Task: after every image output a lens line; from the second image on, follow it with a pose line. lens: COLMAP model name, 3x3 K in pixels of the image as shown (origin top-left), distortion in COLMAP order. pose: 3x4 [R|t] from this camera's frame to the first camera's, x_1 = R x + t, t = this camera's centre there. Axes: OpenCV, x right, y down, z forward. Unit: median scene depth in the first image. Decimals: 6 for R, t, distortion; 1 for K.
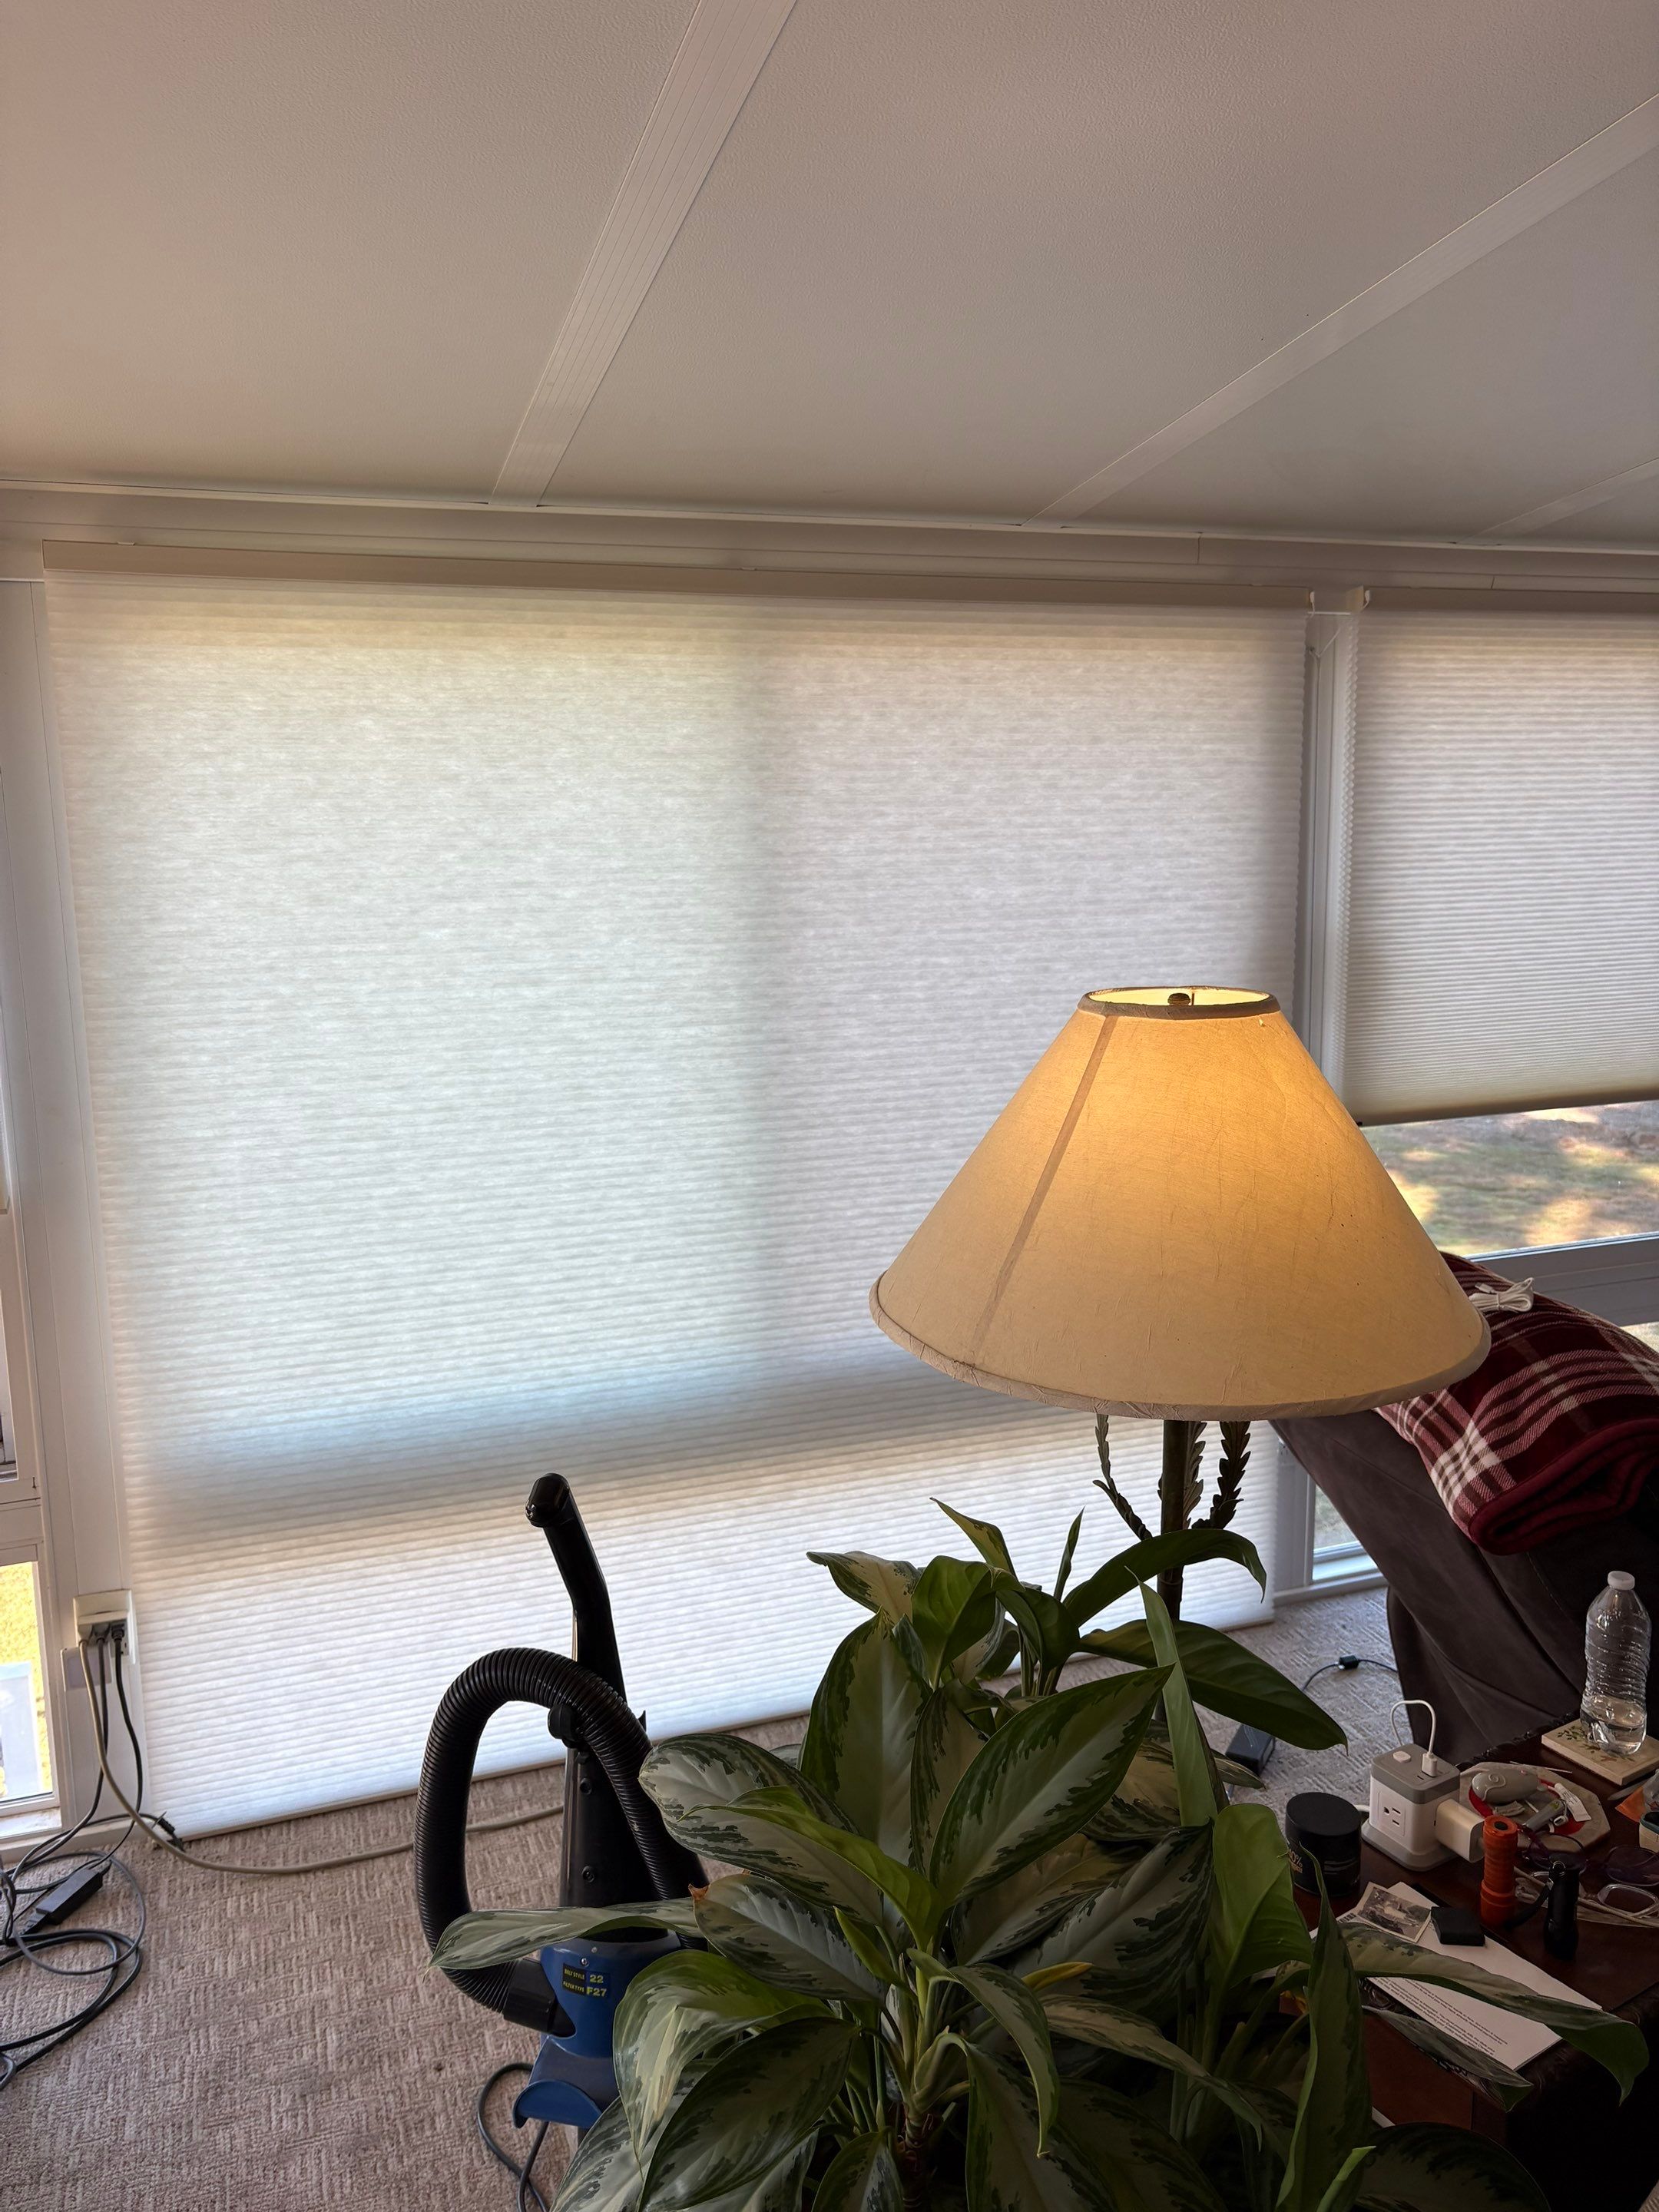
lens RADIAL K [[1647.2, 0, 829.5], [0, 1647.2, 1106.0], [0, 0, 1]] dist [0.060731, -0.066614]
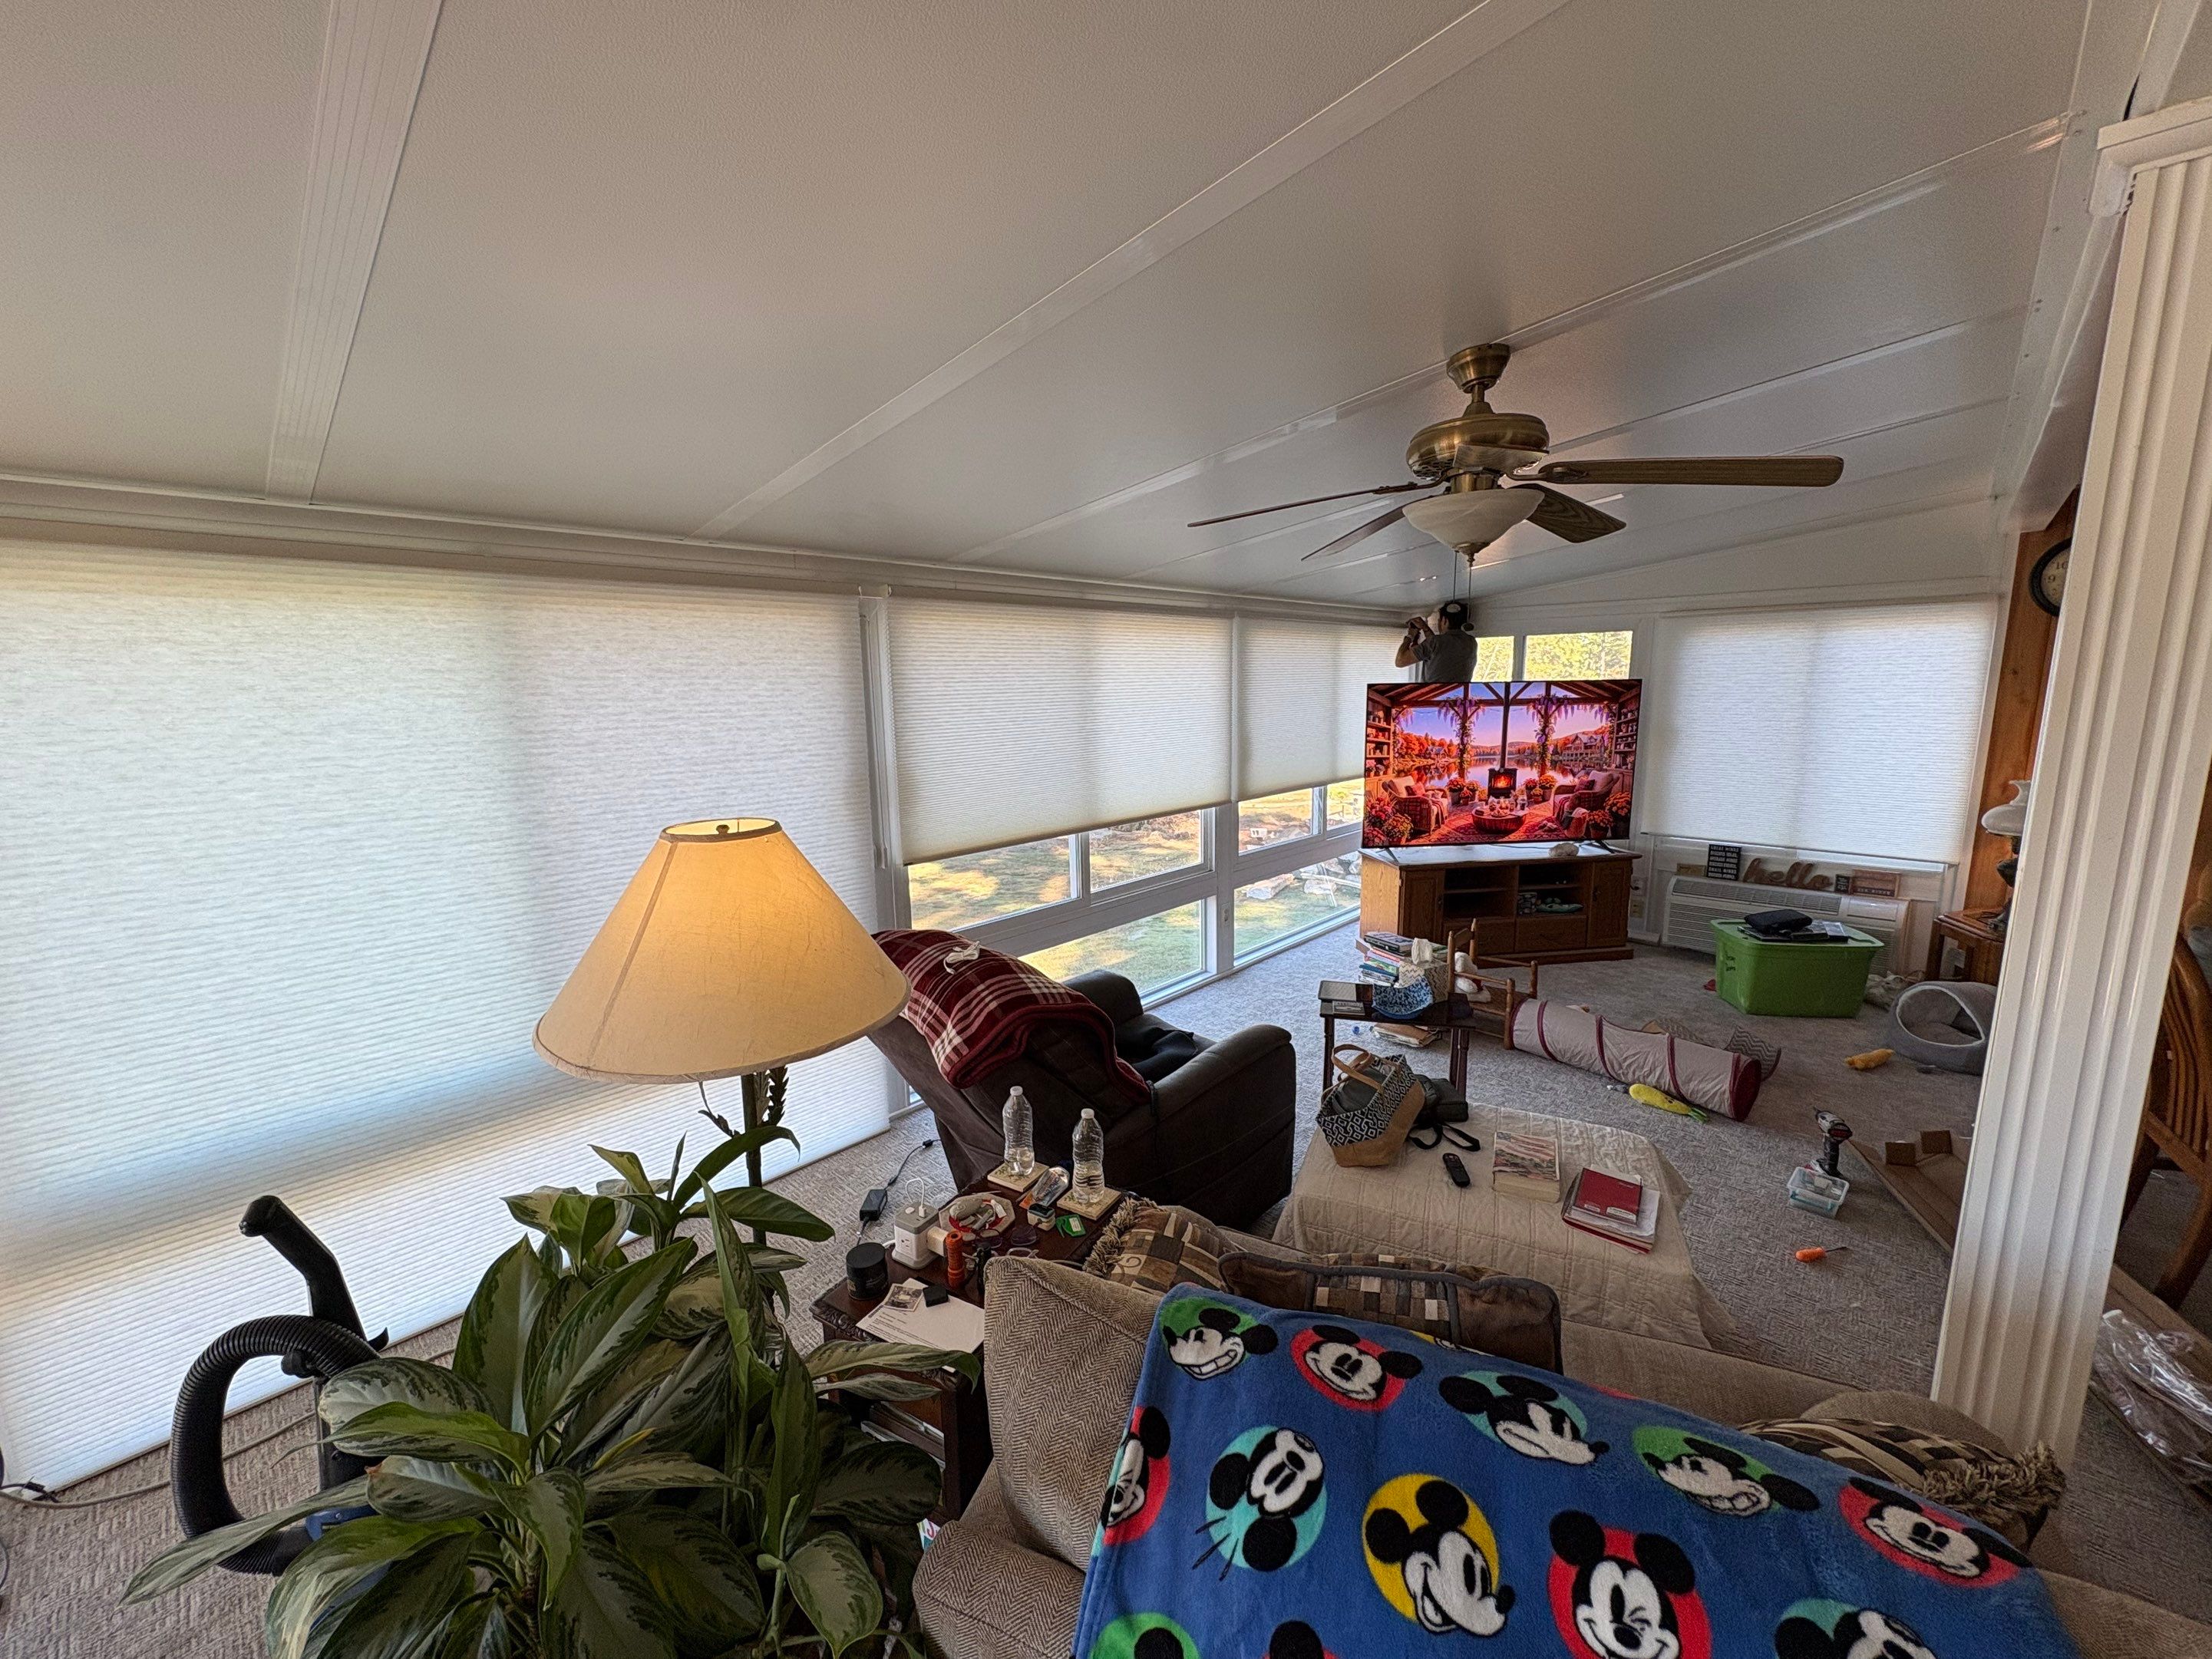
lens RADIAL K [[858.7, 0, 1106.0], [0, 858.7, 829.5], [0, 0, 1]] dist [0.000293, 0.000562]
pose [[0.895029, -0.076687, 0.439366, 0.102190], [0.081093, 0.996668, 0.008766, -0.022403], [-0.438575, 0.027784, 0.898265, 0.008162]]
